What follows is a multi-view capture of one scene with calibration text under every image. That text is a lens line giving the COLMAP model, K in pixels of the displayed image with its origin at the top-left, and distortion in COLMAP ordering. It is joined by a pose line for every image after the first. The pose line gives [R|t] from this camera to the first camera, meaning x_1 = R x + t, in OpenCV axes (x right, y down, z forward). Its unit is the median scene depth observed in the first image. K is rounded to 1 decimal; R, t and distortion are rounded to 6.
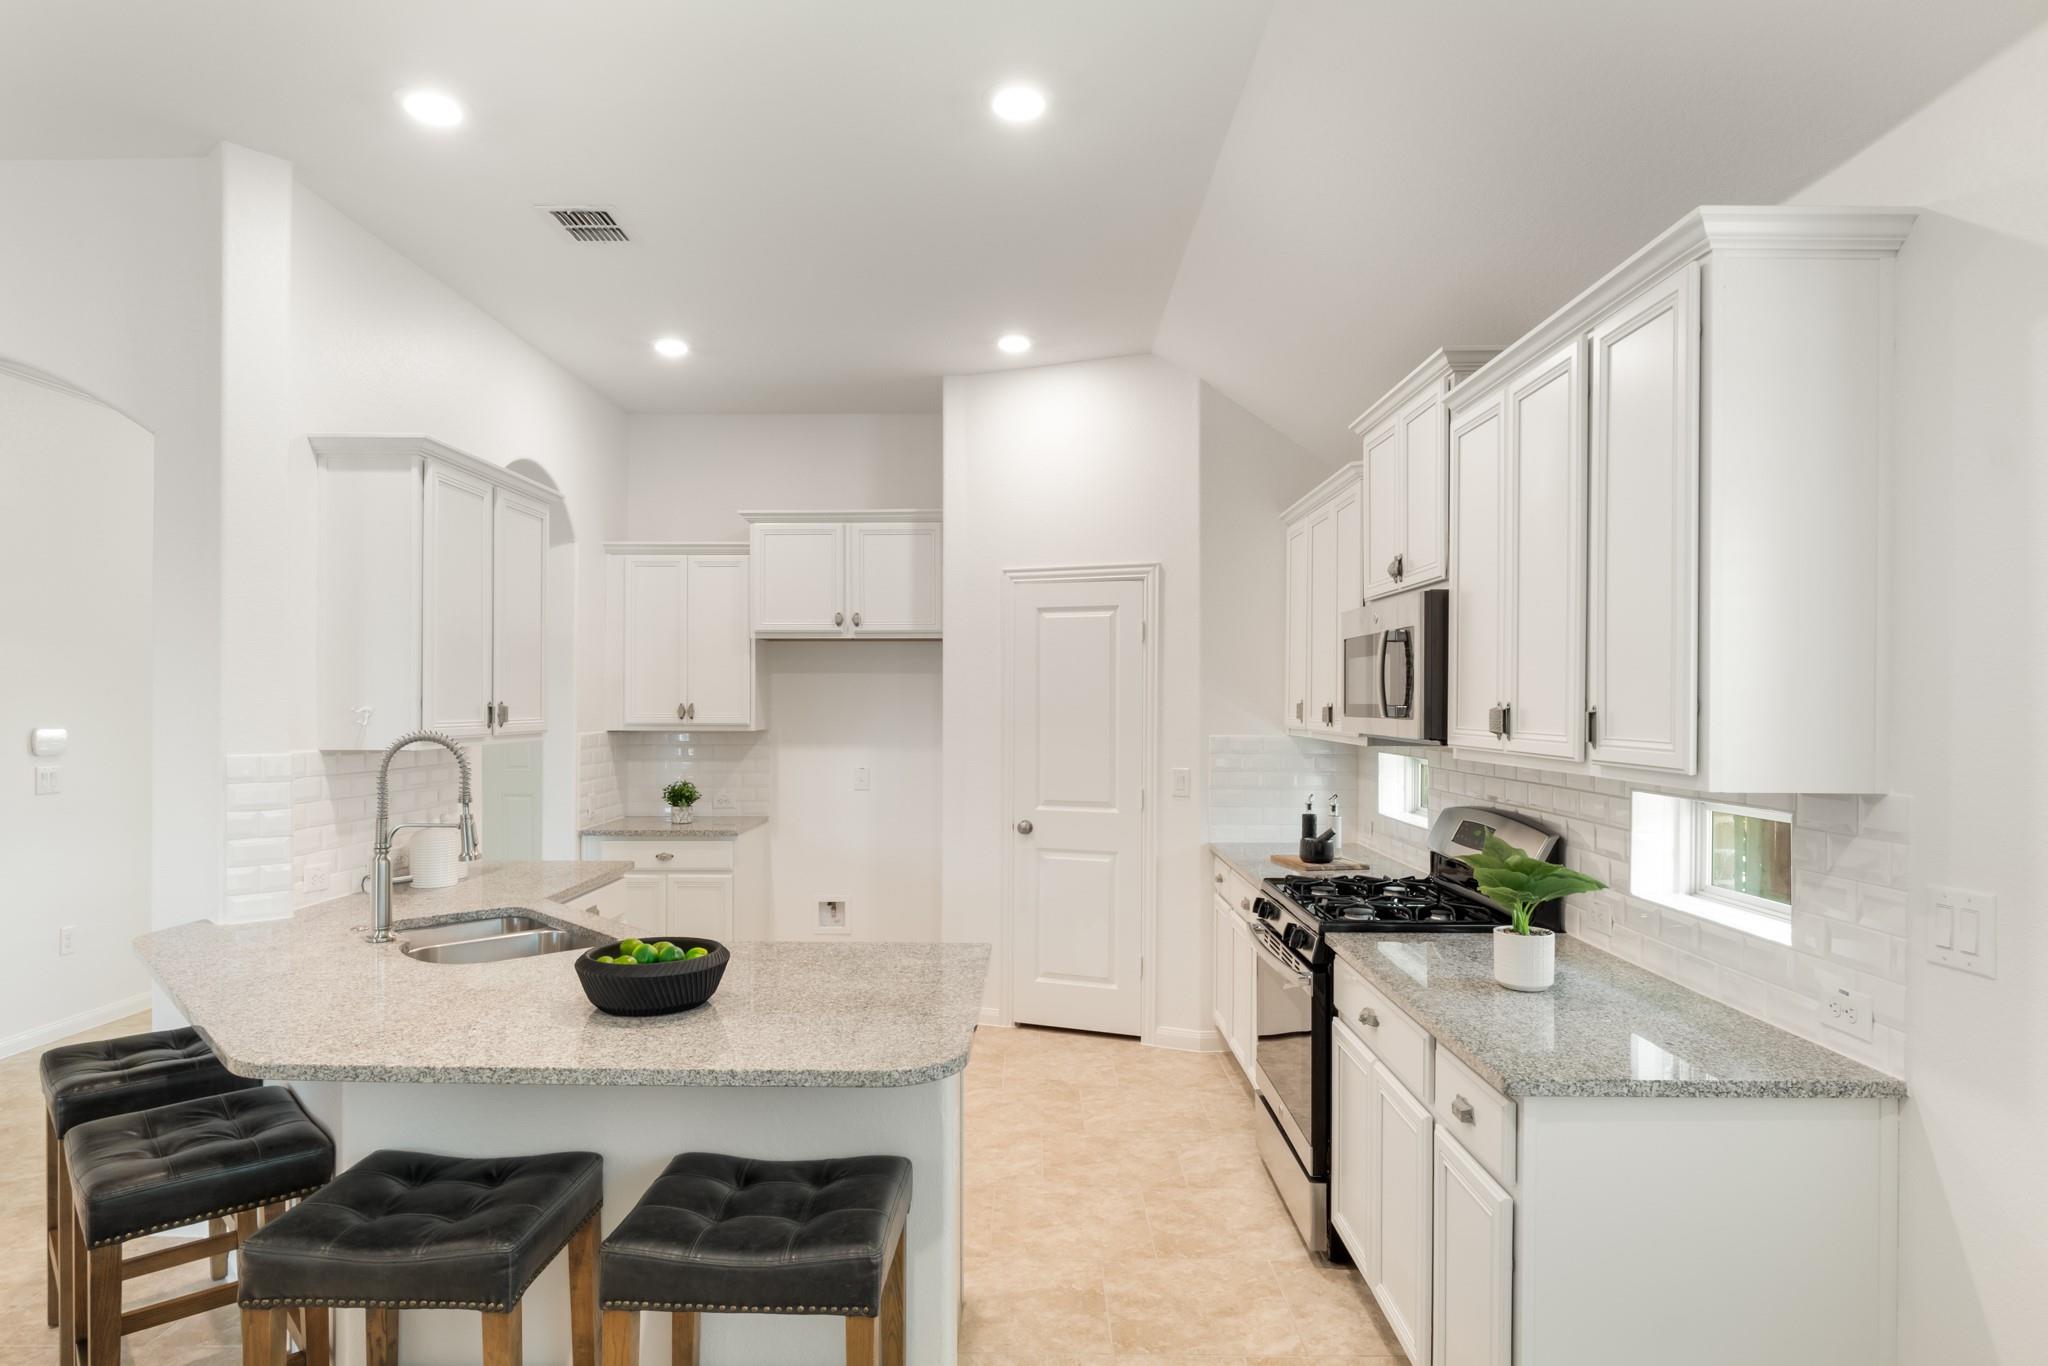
lens RADIAL K [[1141.4, 0, 1026.7], [0, 1141.4, 687.2], [0, 0, 1]] dist [-0.003233, -0.000227]
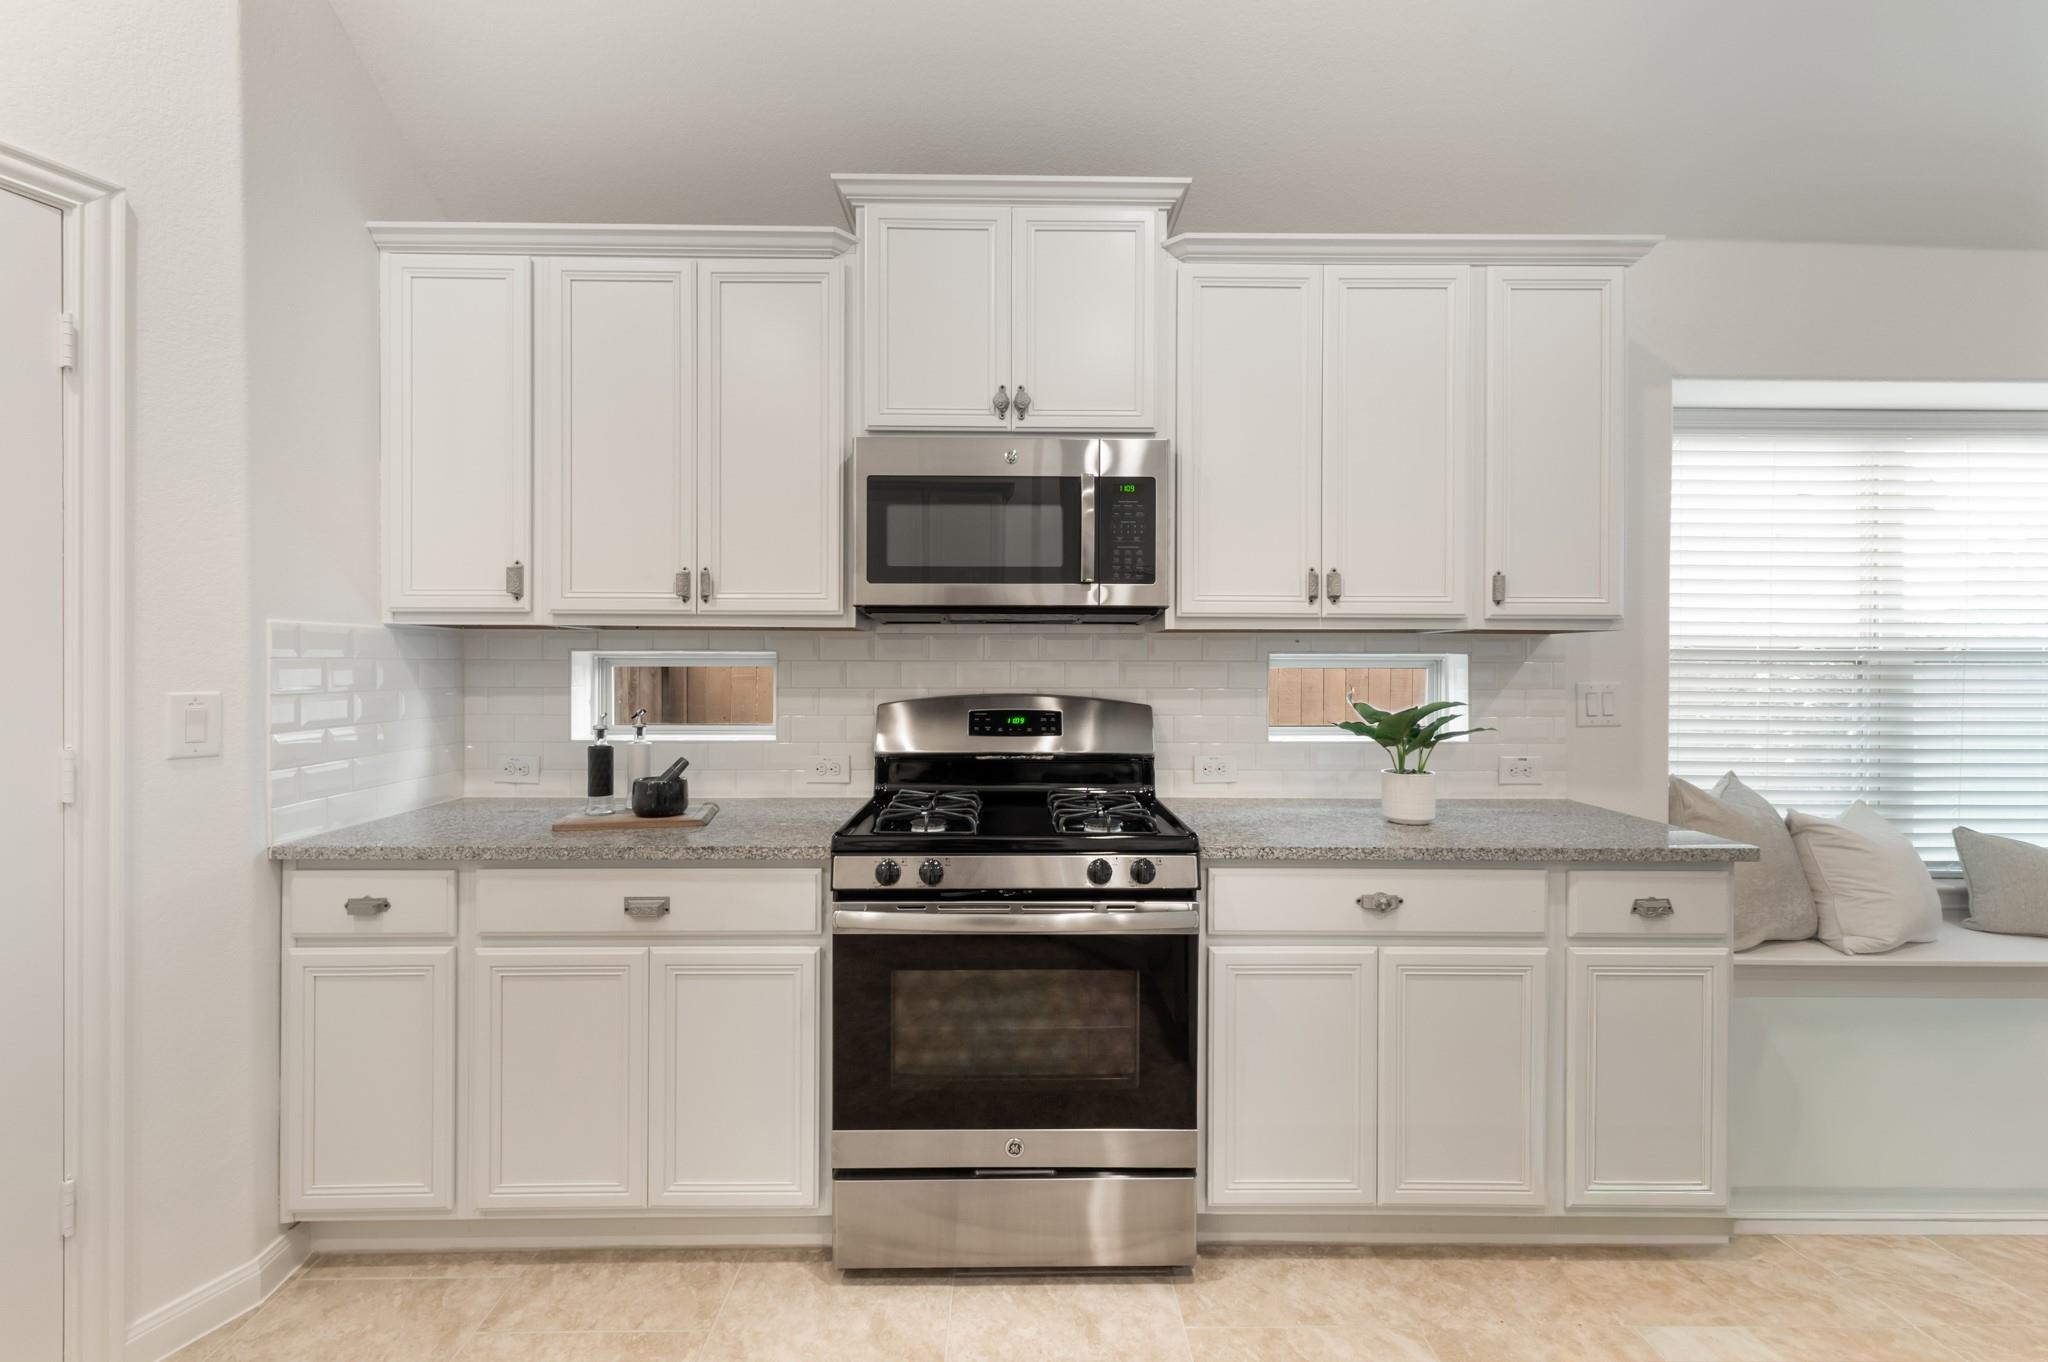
lens RADIAL K [[874.5, 0, 1019.2], [0, 874.5, 662.3], [0, 0, 1]] dist [0.003893, 0.001136]
pose [[-0.012777, -0.006662, 0.999896, -0.331048], [-0.014066, 0.999880, 0.006482, 0.085651], [-0.999819, -0.013982, -0.012869, 1.117176]]
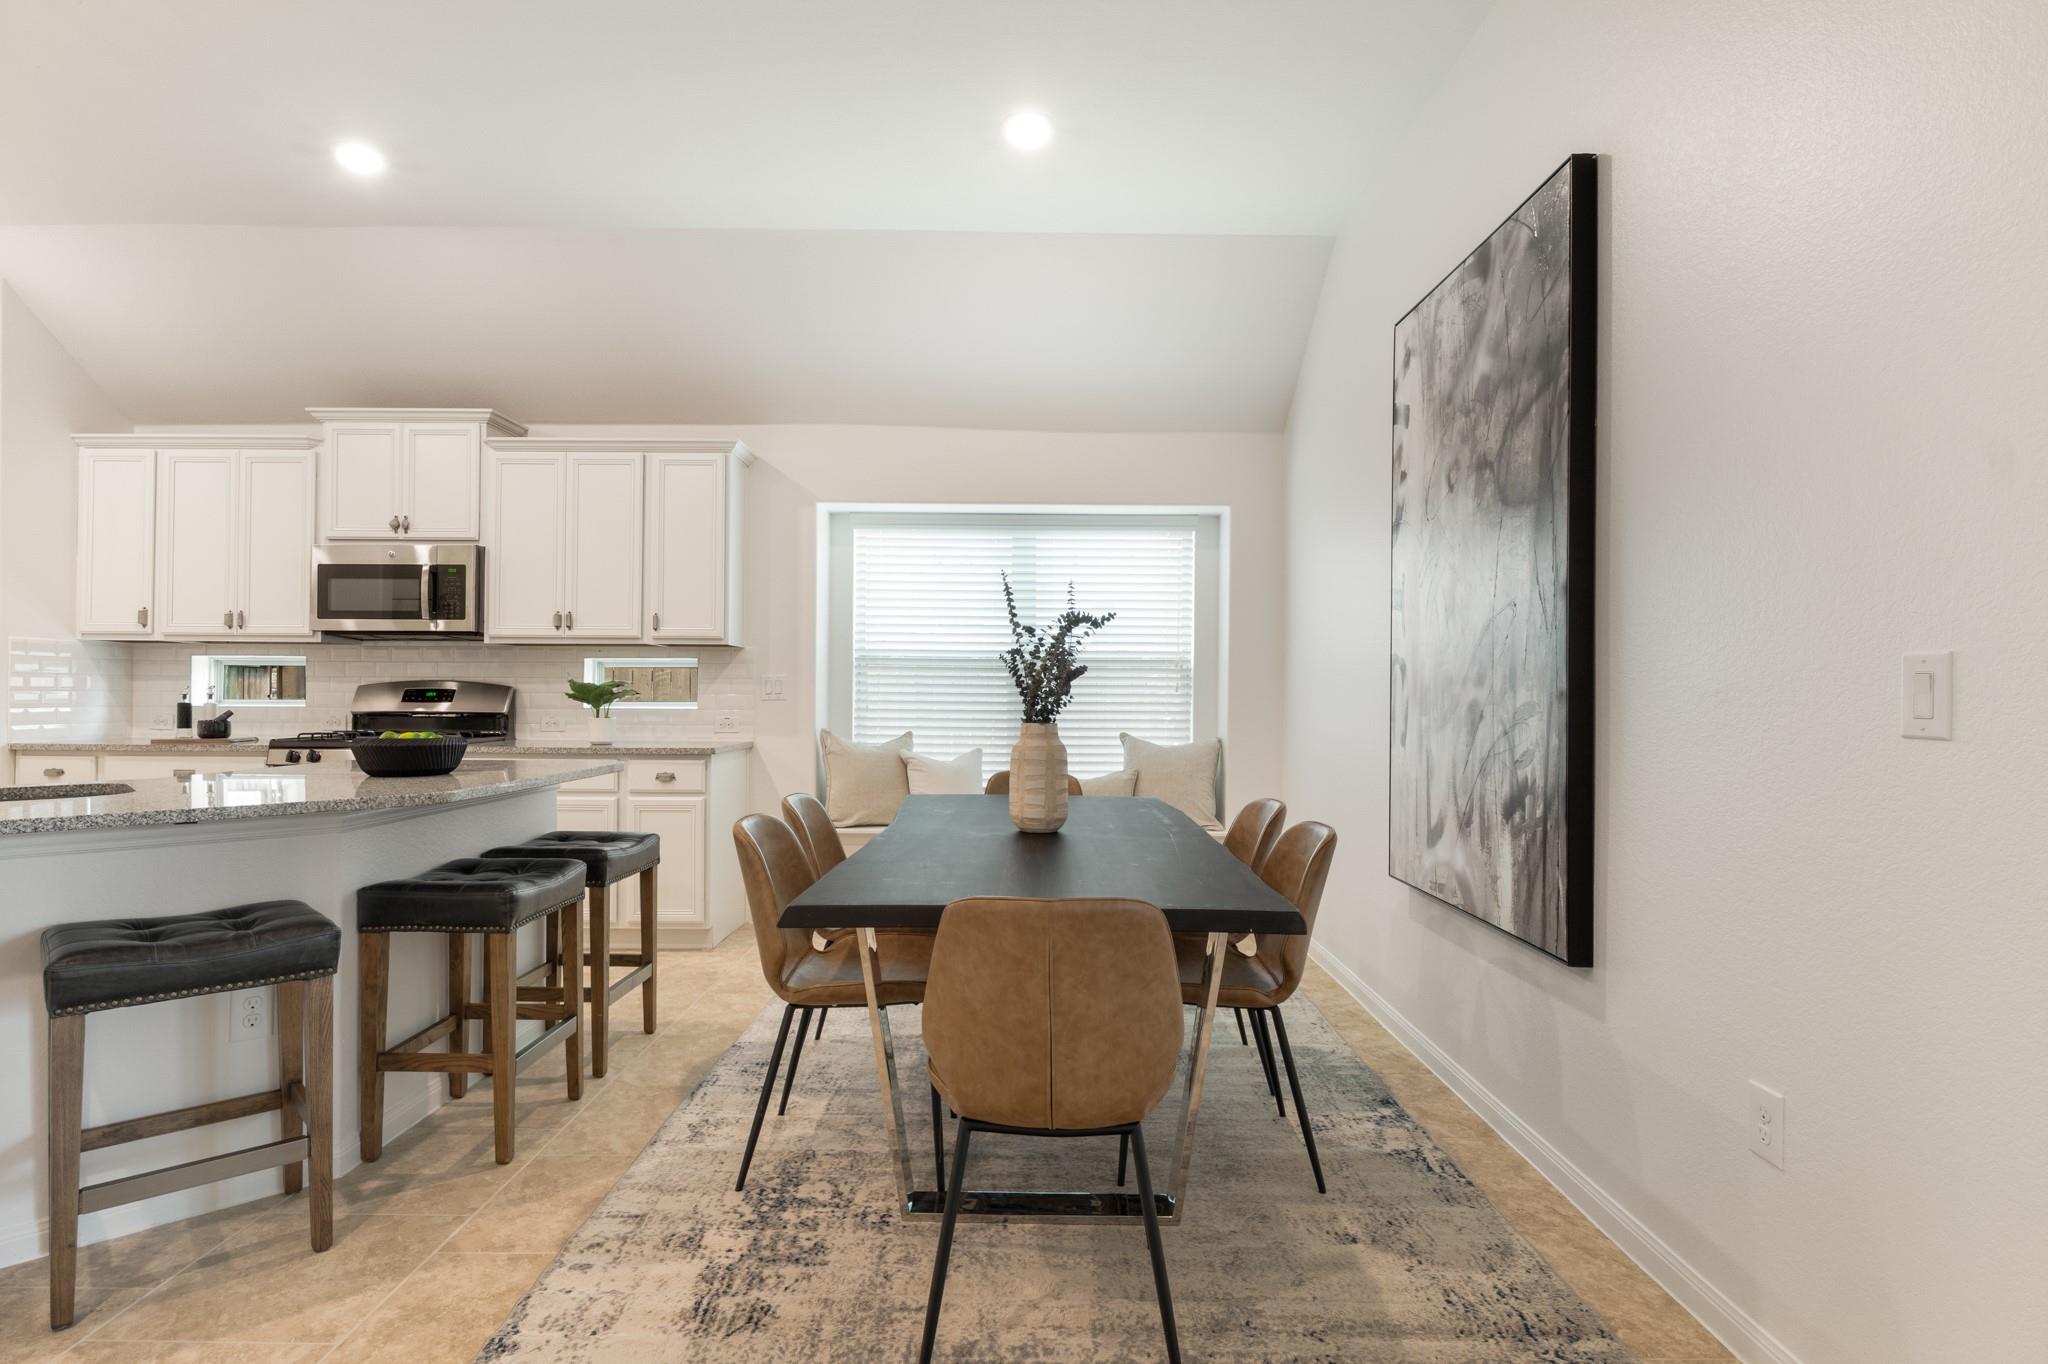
lens RADIAL K [[1045.2, 0, 1027.5], [0, 1045.2, 687.4], [0, 0, 1]] dist [-0.009836, 0.001388]
pose [[-0.005835, 0.002623, 0.999980, -1.219677], [-0.017120, 0.999850, -0.002722, 0.119138], [-0.999836, -0.017135, -0.005789, 0.172941]]
